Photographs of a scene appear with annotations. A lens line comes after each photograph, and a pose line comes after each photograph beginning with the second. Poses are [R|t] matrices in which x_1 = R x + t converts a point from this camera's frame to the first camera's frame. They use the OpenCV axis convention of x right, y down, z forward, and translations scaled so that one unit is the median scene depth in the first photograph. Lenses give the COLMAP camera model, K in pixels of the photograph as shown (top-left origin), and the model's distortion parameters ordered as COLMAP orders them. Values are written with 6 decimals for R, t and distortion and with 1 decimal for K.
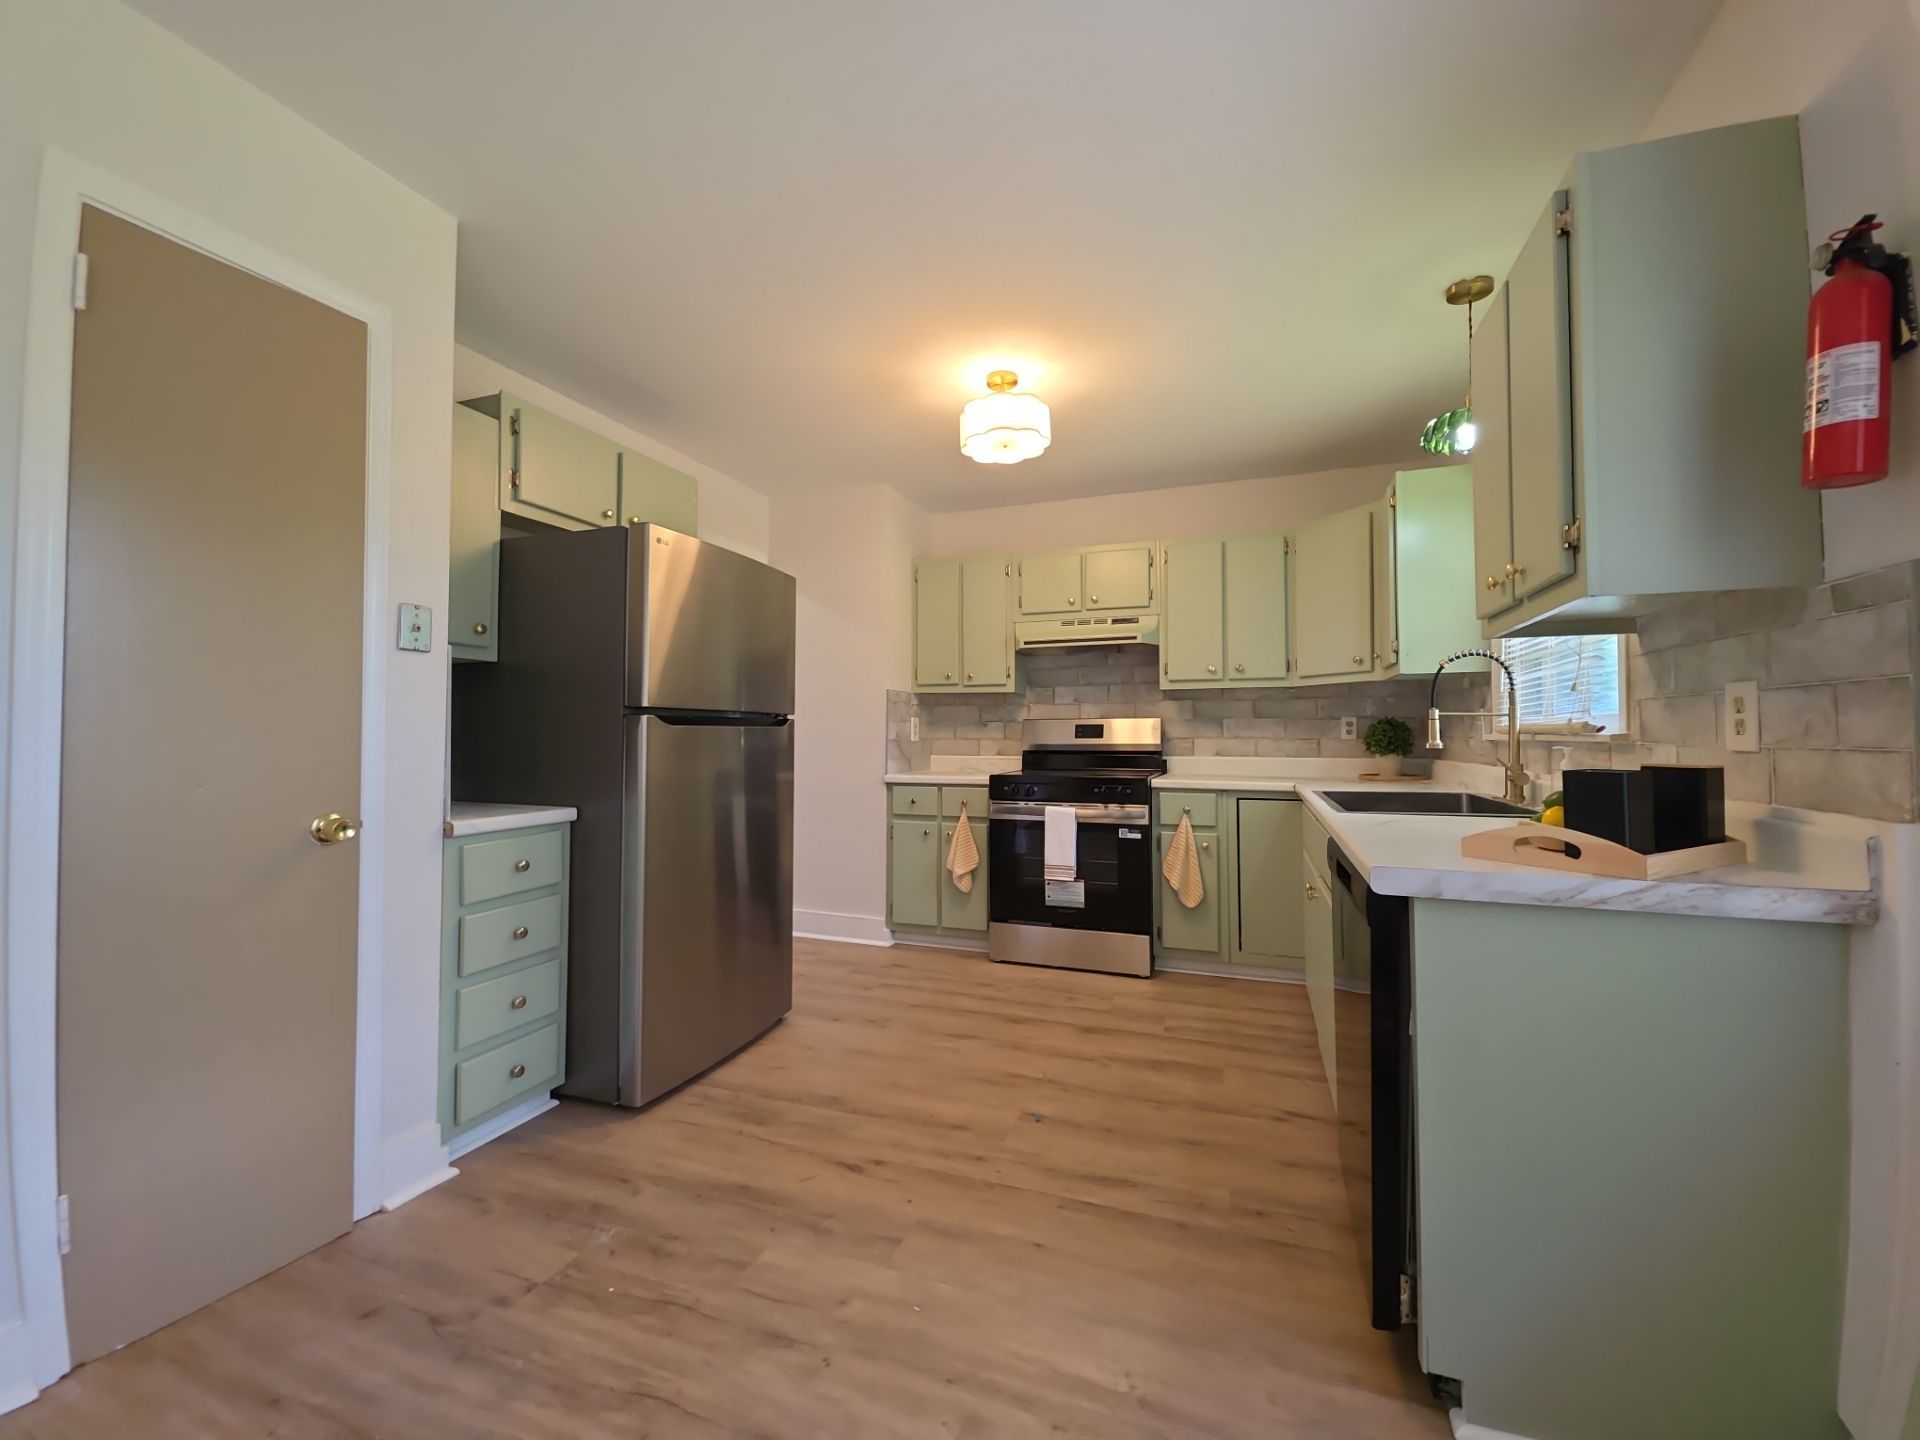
lens RADIAL K [[764.1, 0, 960.0], [0, 764.1, 720.0], [0, 0, 1]] dist [0.016556, -0.012656]
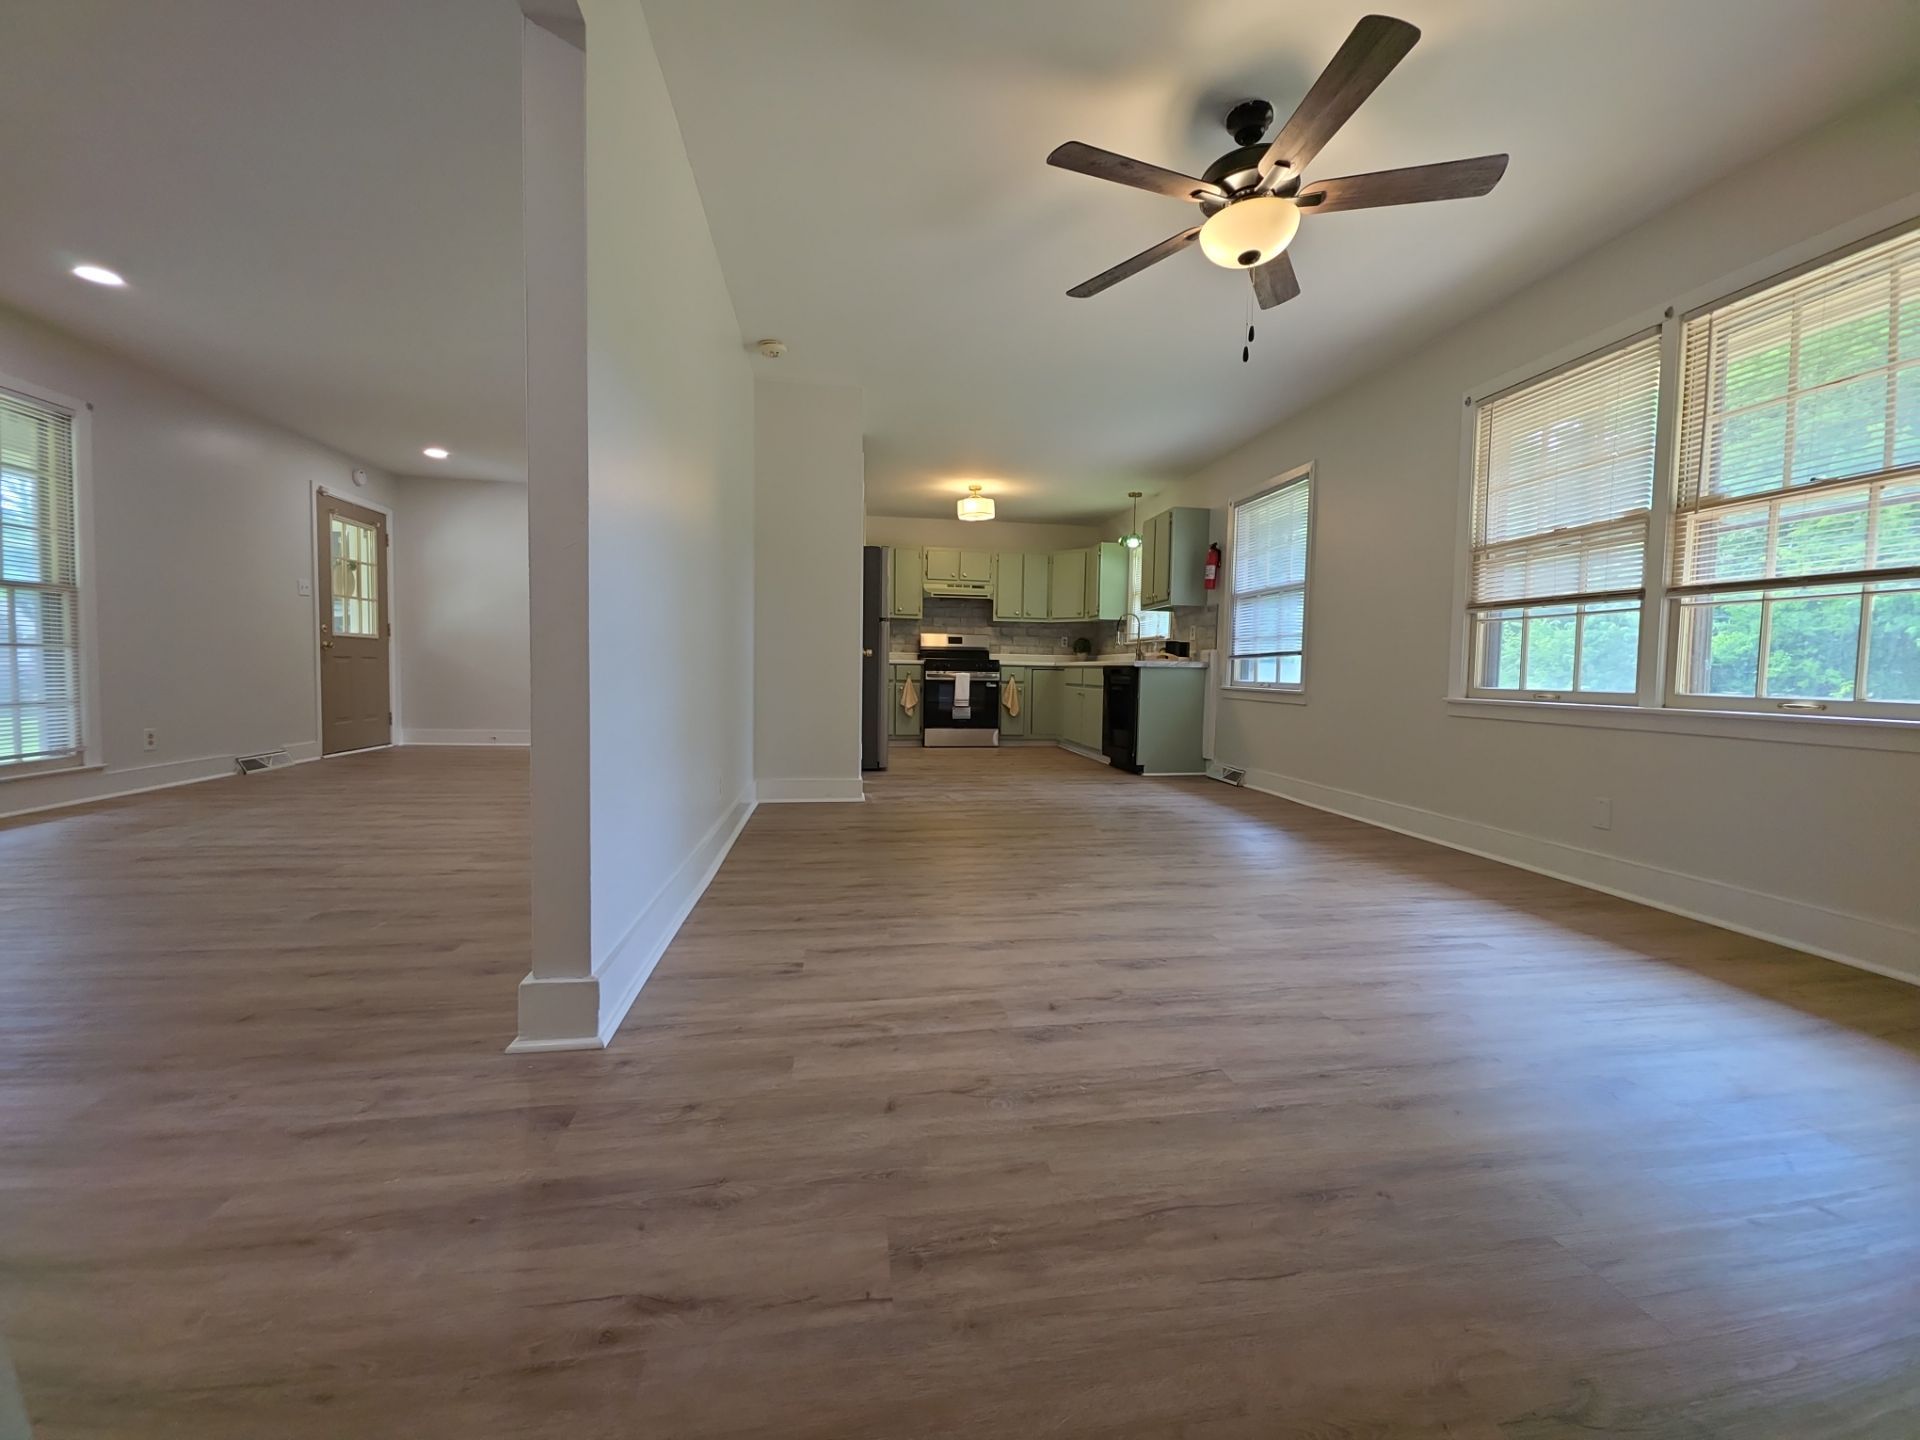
lens RADIAL K [[764.1, 0, 960.0], [0, 764.1, 720.0], [0, 0, 1]] dist [0.016556, -0.012656]
pose [[0.871012, -0.016088, 0.490998, -0.955923], [-0.026975, 0.996389, 0.080501, 0.072429], [-0.490520, -0.083362, 0.867433, -0.910056]]
